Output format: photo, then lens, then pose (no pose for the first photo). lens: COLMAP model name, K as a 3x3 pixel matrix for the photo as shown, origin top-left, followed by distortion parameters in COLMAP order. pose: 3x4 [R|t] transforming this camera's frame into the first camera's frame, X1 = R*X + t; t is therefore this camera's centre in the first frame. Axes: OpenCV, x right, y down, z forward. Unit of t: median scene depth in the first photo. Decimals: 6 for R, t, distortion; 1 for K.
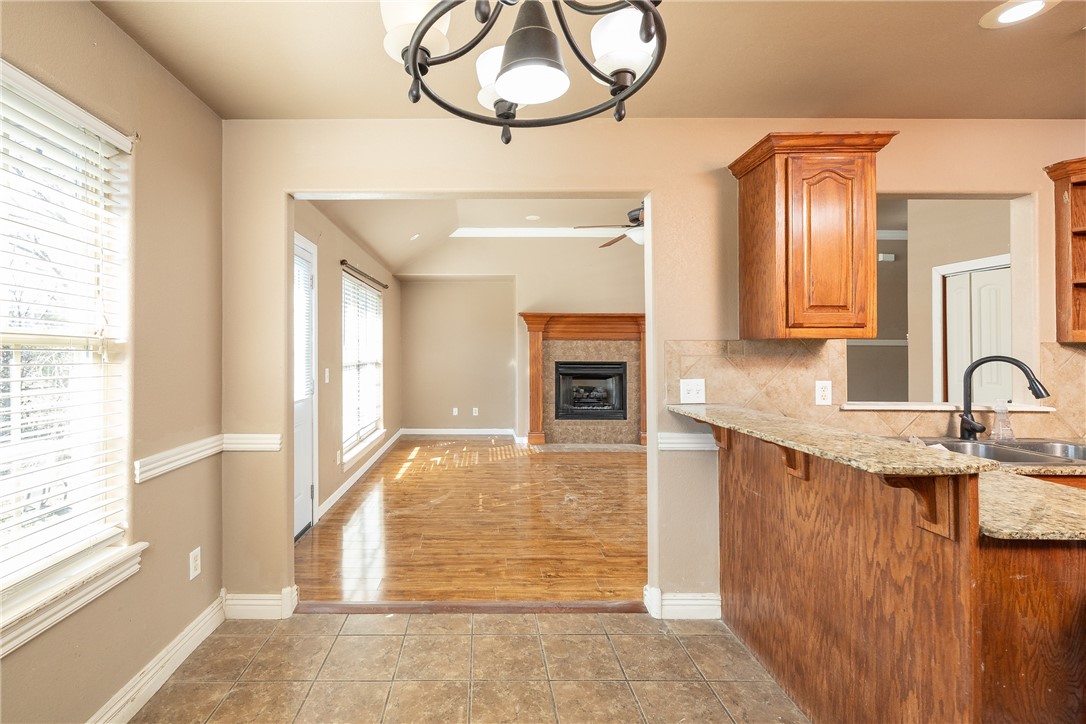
lens RADIAL K [[461.6, 0, 538.6], [0, 461.6, 352.4], [0, 0, 1]] dist [0.000307, 0.000155]
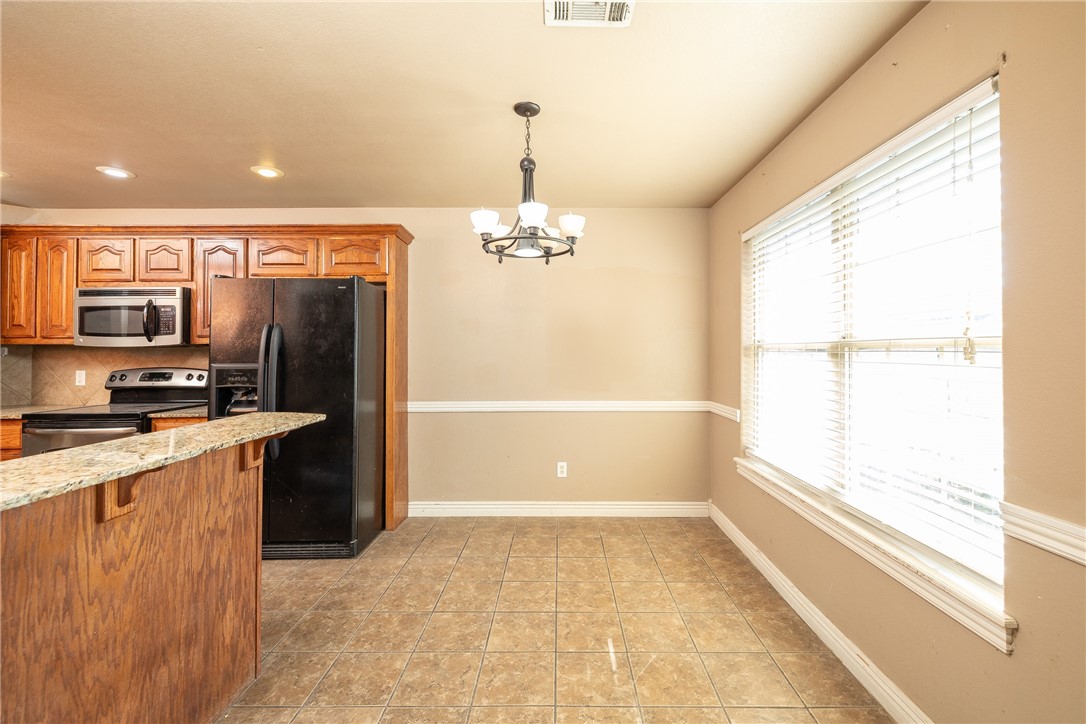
lens RADIAL K [[461.6, 0, 538.6], [0, 461.6, 352.4], [0, 0, 1]] dist [0.000307, 0.000155]
pose [[-0.988223, -0.004421, 0.152955, -0.082806], [-0.005620, 0.999957, -0.007407, 0.003005], [-0.152916, -0.008179, -0.988205, 0.614532]]
